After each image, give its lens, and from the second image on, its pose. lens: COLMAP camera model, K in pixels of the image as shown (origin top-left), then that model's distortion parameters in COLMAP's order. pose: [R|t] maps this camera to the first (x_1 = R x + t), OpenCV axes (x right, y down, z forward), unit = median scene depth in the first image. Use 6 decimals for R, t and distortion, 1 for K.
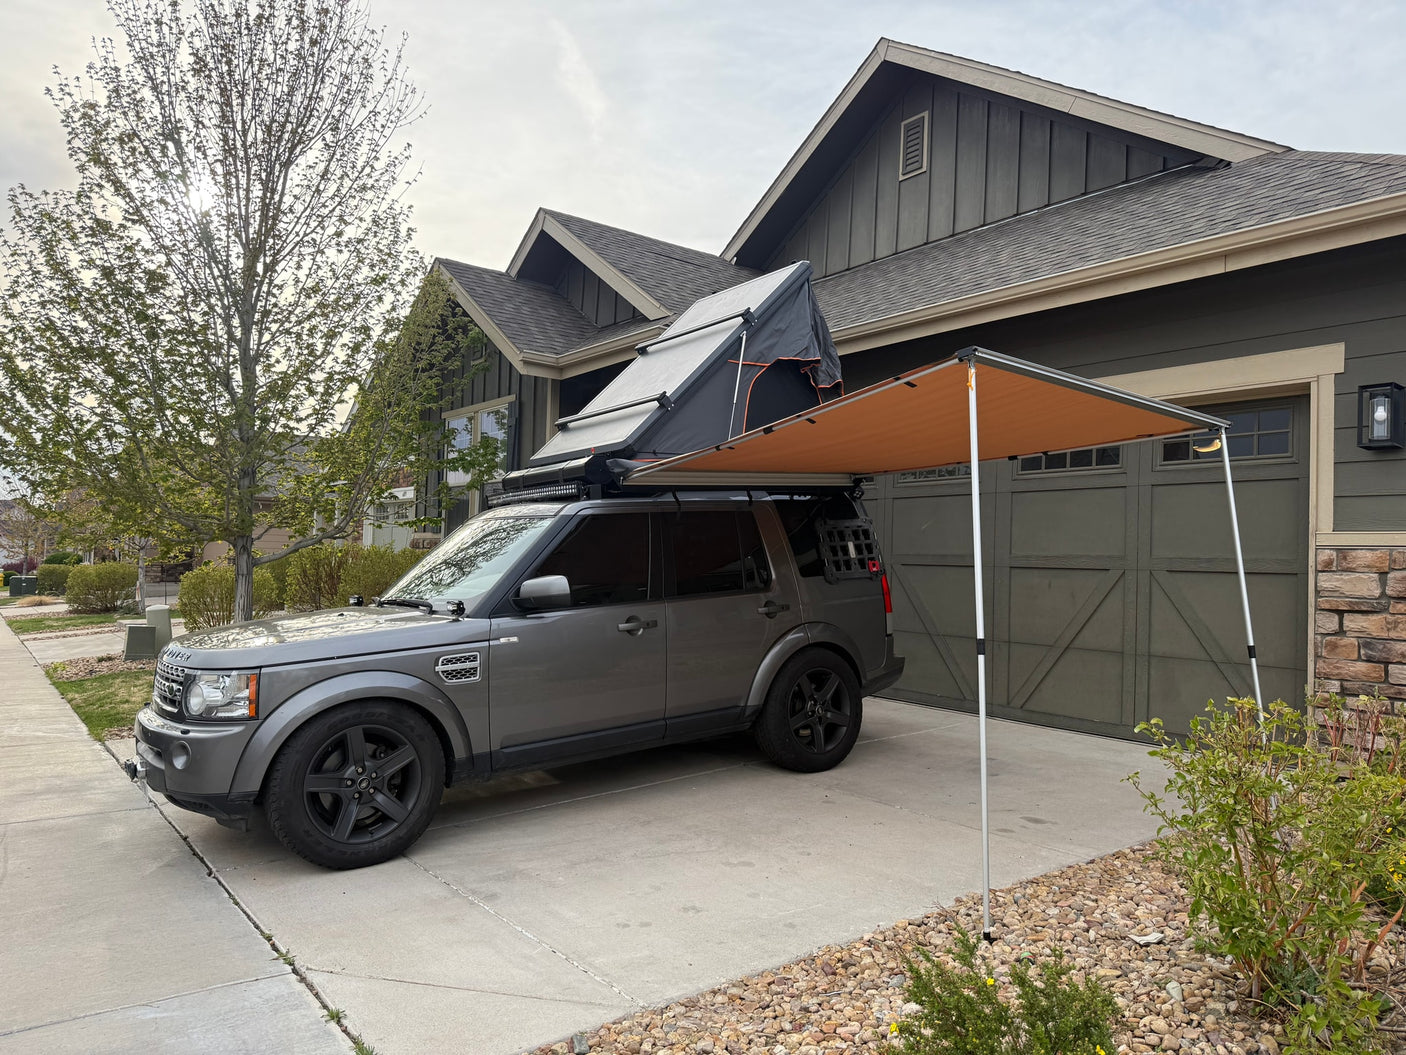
lens RADIAL K [[991.5, 0, 698.3], [0, 991.5, 534.3], [0, 0, 1]] dist [0.072411, -0.123954]
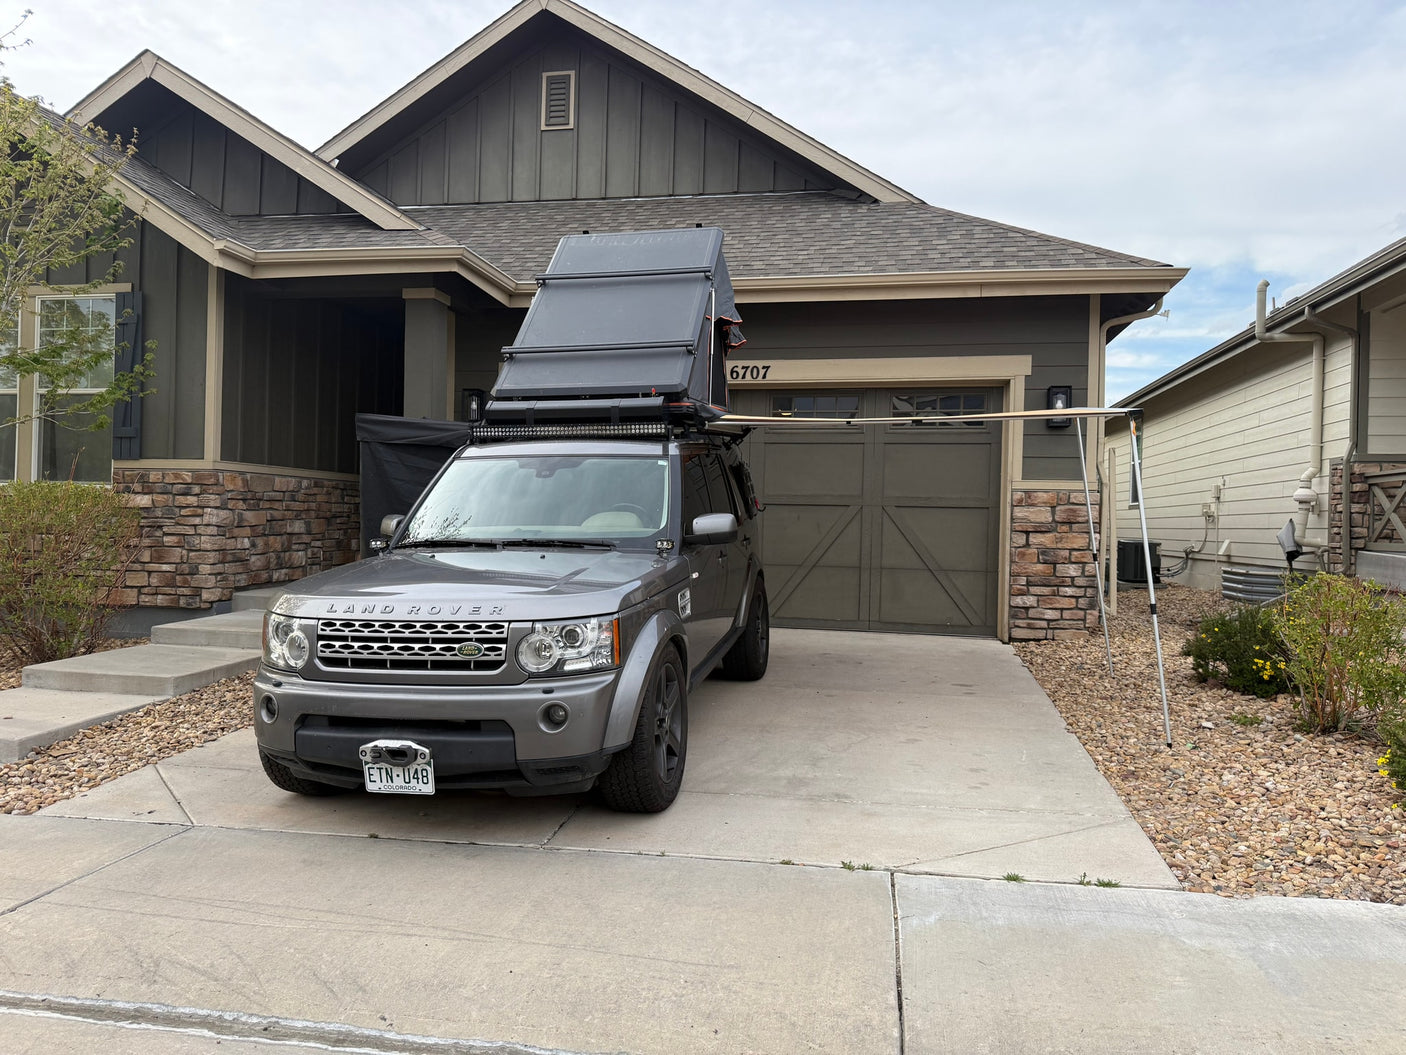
lens RADIAL K [[989.3, 0, 703.0], [0, 989.3, 527.5], [0, 0, 1]] dist [0.068362, -0.086062]
pose [[0.742290, -0.018780, 0.669816, -0.748373], [-0.021767, 0.998404, 0.052114, 0.001287], [-0.669725, -0.053264, 0.740696, 0.196728]]
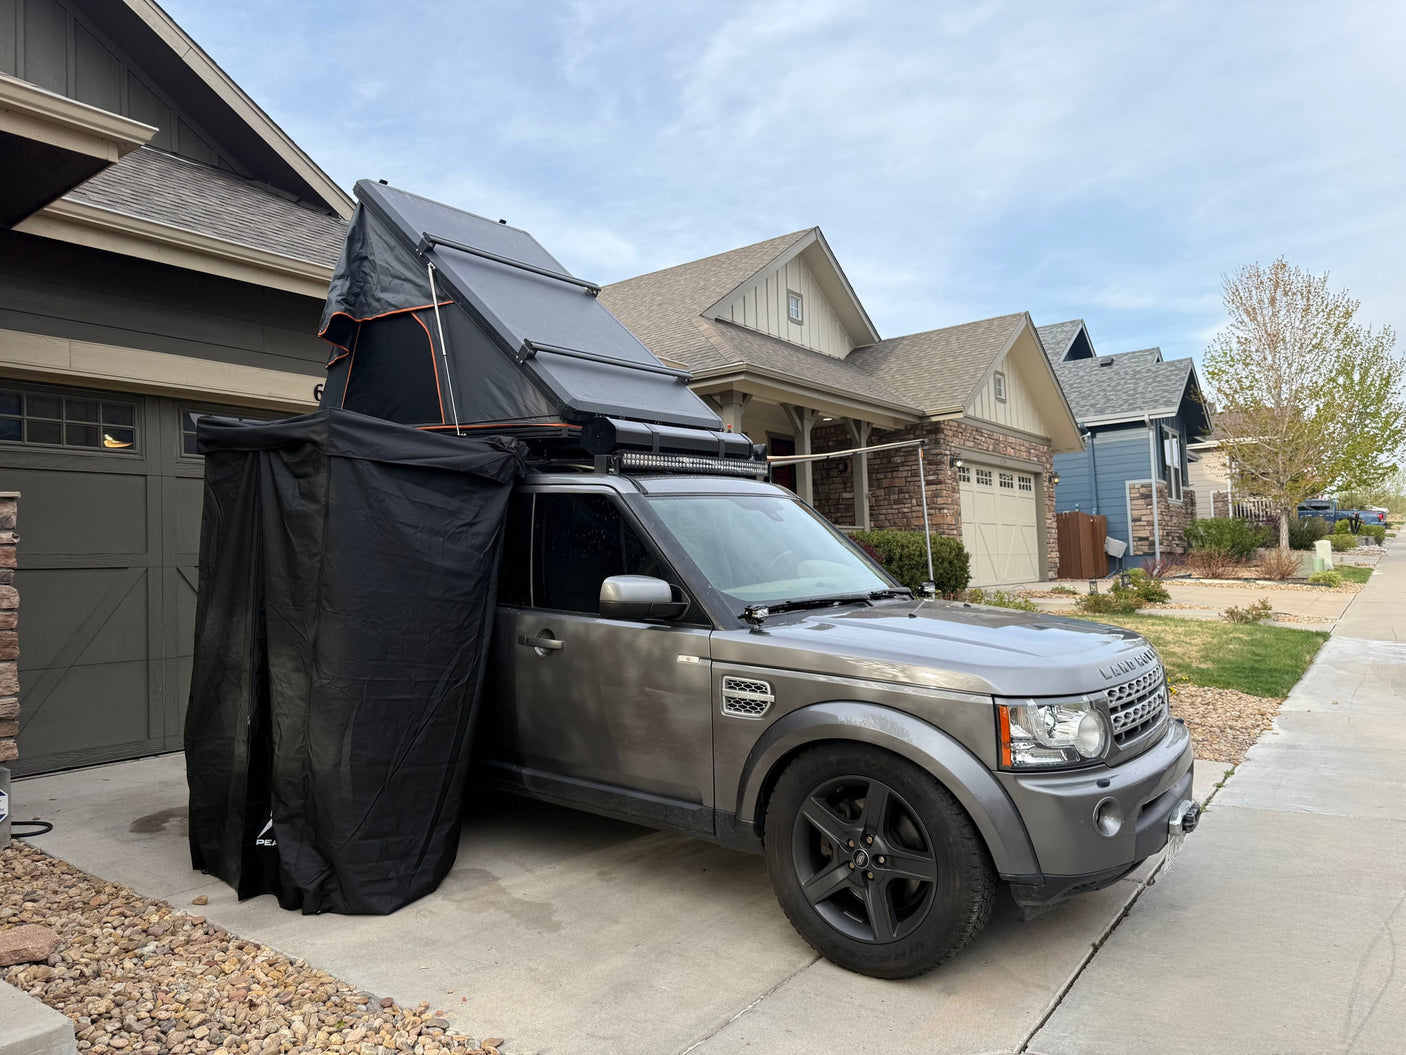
lens RADIAL K [[964.2, 0, 699.5], [0, 964.2, 529.0], [0, 0, 1]] dist [0.000475, -0.001557]
pose [[-0.292353, 0.021732, 0.956064, -0.937001], [-0.007270, 0.999662, -0.024946, 0.030834], [-0.956283, -0.014244, -0.292096, 1.274513]]
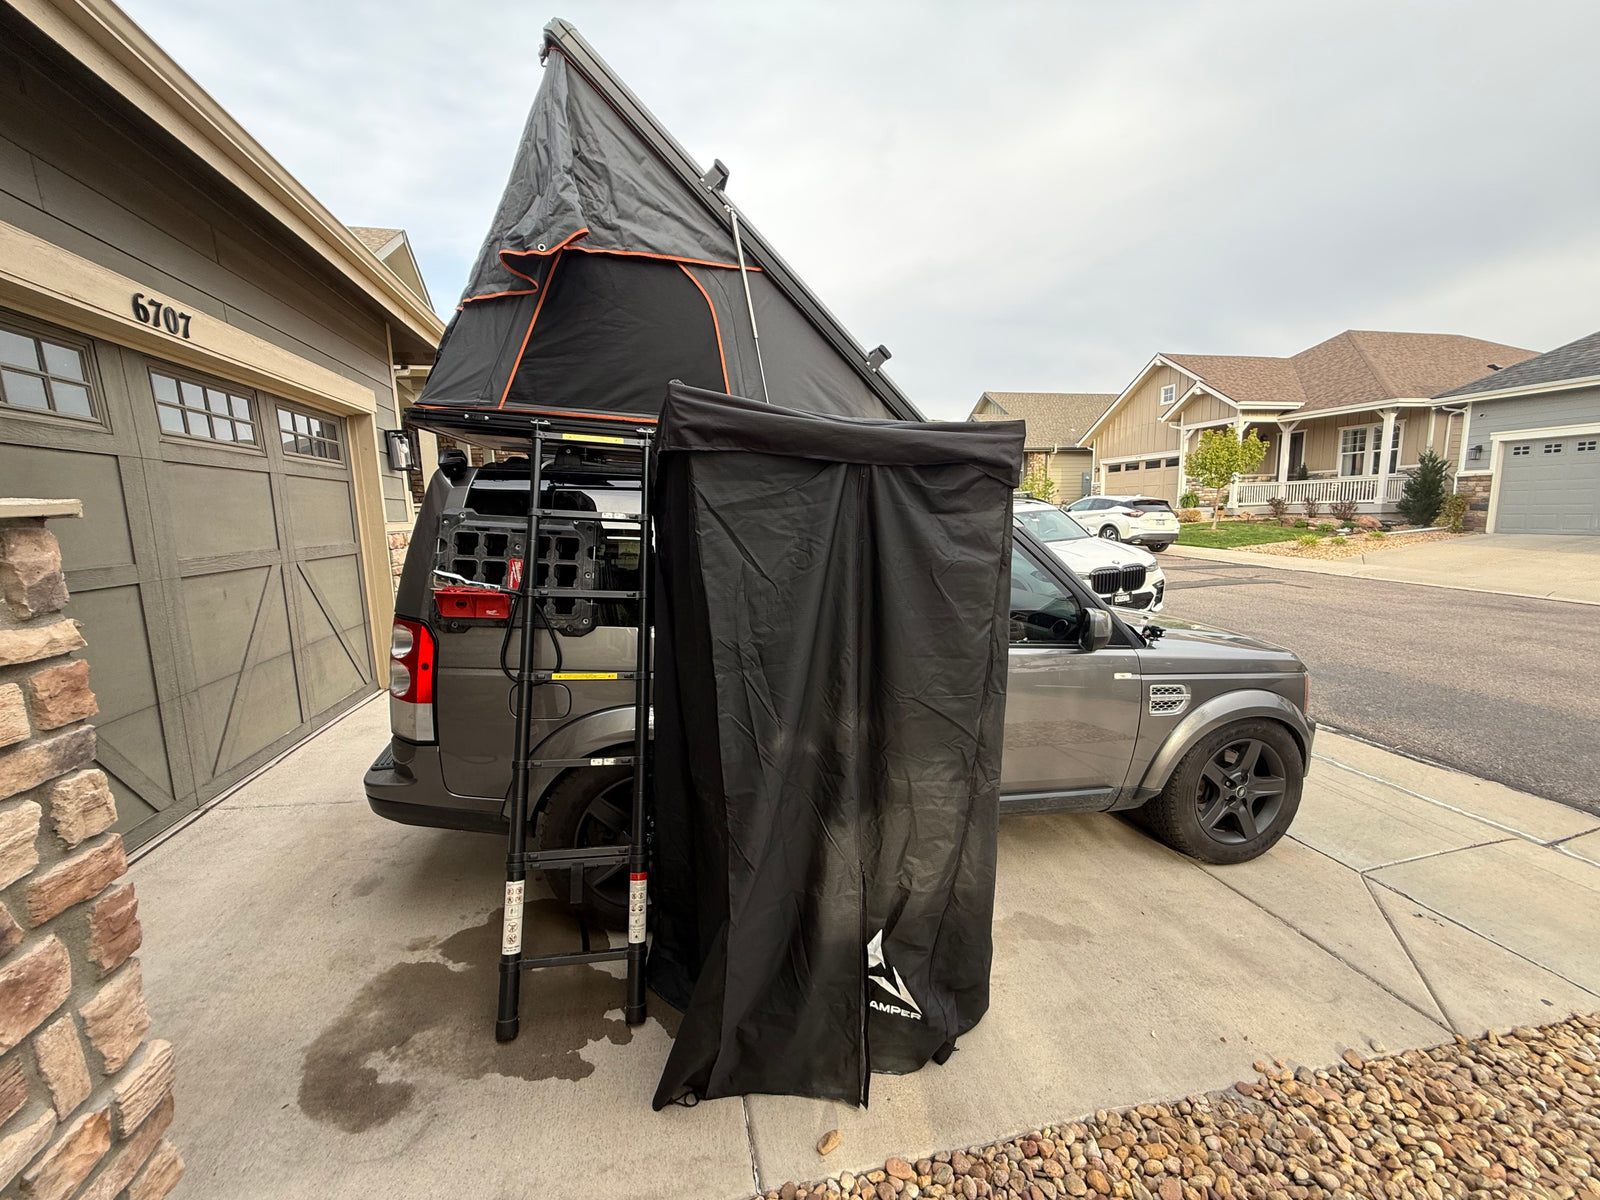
lens RADIAL K [[627.6, 0, 800.0], [0, 627.6, 600.0], [0, 0, 1]] dist [0.000634, 0.000164]
pose [[-0.911358, -0.068183, 0.405929, -0.302681], [-0.023102, 0.993103, 0.114943, -0.009826], [-0.410967, 0.095376, -0.906647, 1.639979]]
